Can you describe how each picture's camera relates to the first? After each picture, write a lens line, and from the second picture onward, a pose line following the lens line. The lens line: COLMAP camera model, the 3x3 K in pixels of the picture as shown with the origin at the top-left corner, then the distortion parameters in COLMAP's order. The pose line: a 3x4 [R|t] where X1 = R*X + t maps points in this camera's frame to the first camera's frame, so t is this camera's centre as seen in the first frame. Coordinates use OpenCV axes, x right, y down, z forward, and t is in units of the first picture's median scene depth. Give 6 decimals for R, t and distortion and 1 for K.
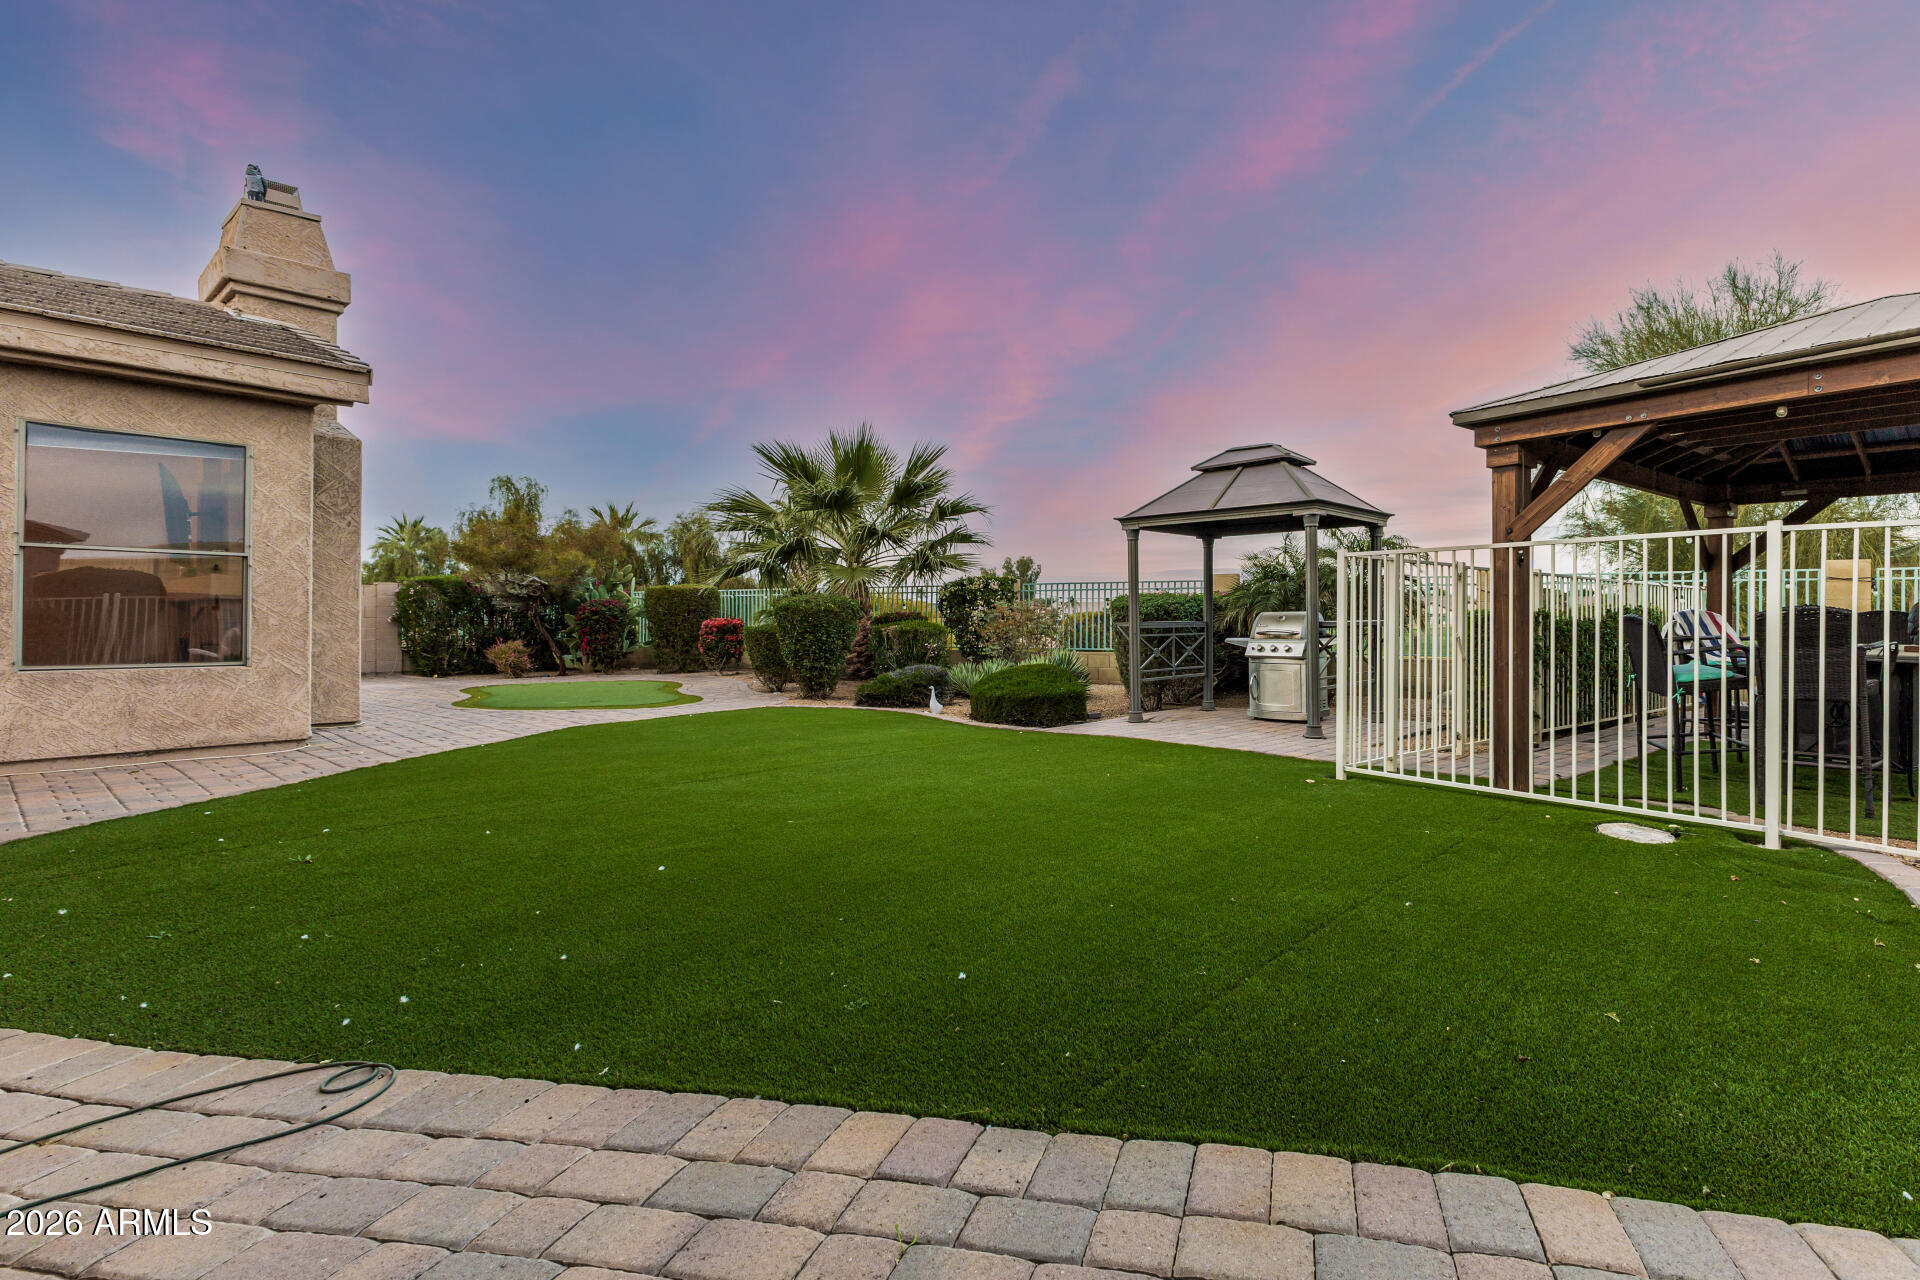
lens RADIAL K [[873.1, 0, 1122.4], [0, 873.1, 622.6], [0, 0, 1]] dist [-0.002908, 0.000116]
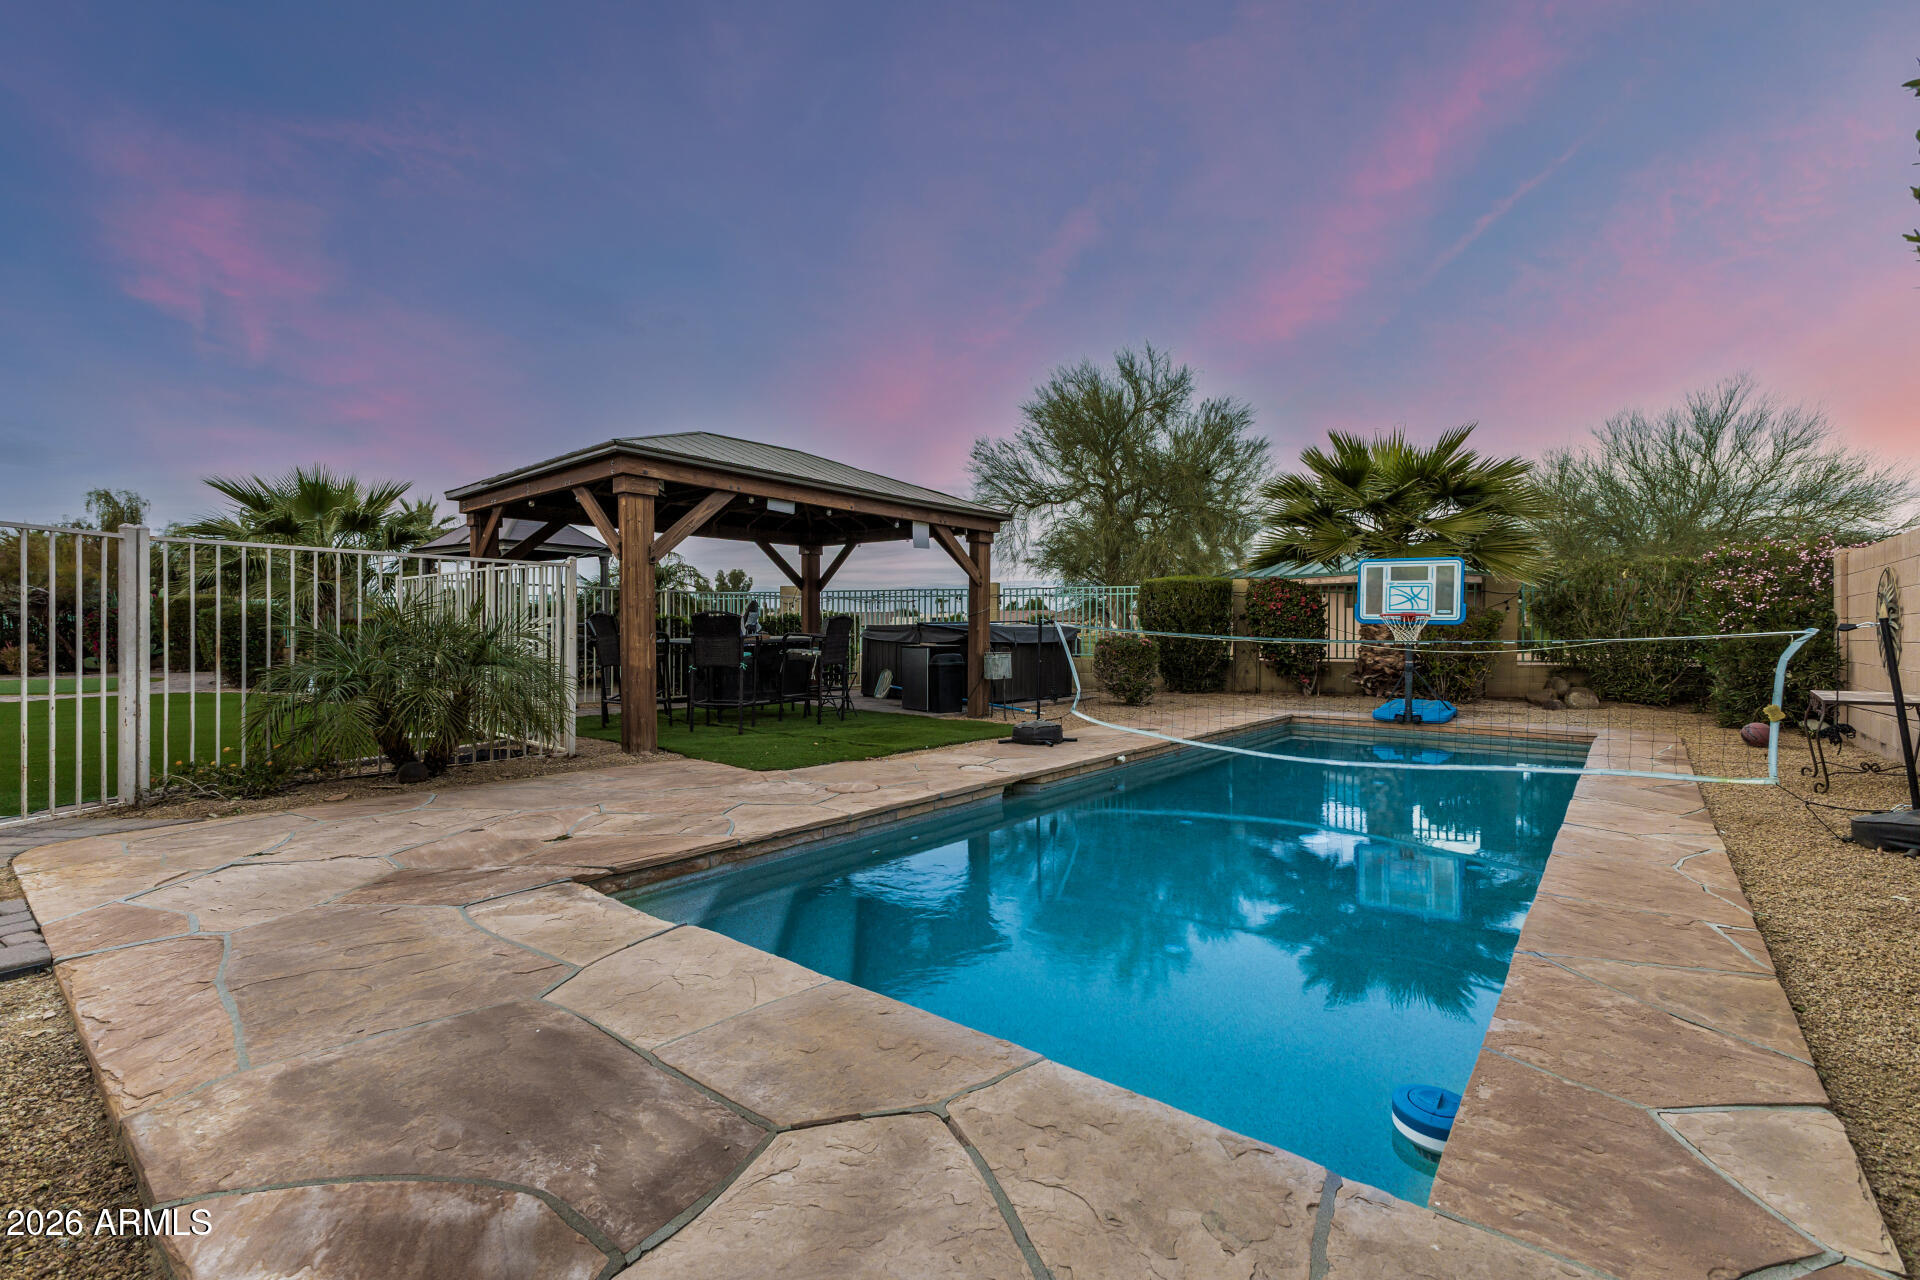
lens RADIAL K [[828.2, 0, 954.5], [0, 828.2, 633.7], [0, 0, 1]] dist [0.011995, -0.002426]
pose [[0.992928, -0.003554, 0.118665, 0.538144], [0.003397, 0.999993, 0.001523, 0.013511], [-0.118670, -0.001109, 0.992933, -0.317754]]
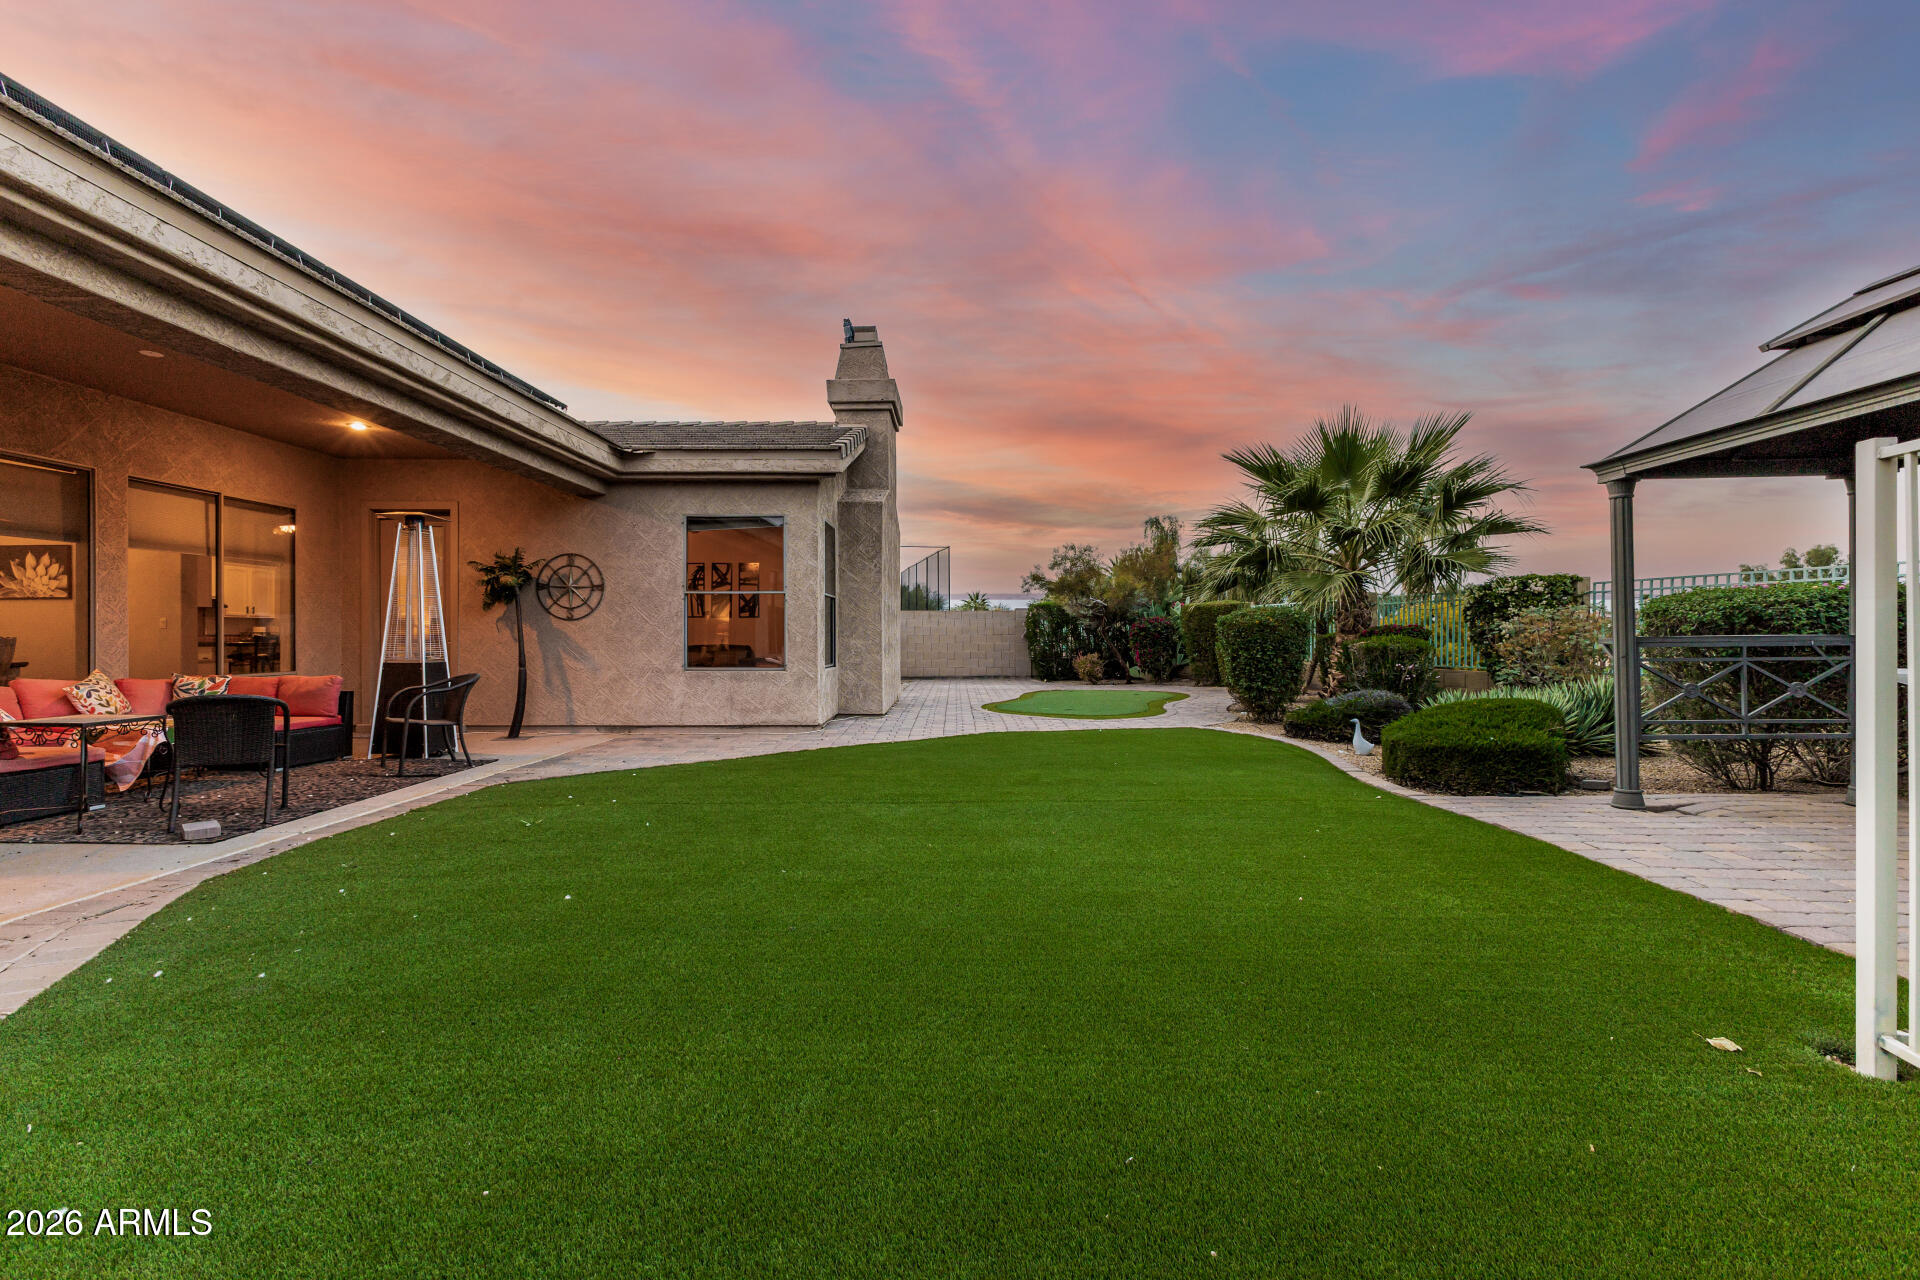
lens RADIAL K [[828.2, 0, 963.7], [0, 828.2, 636.1], [0, 0, 1]] dist [0.011995, -0.002426]
pose [[0.611910, -0.004388, -0.790915, 0.143166], [0.004262, 0.999988, -0.002250, -0.001343], [0.790916, -0.001995, 0.611922, 0.236605]]
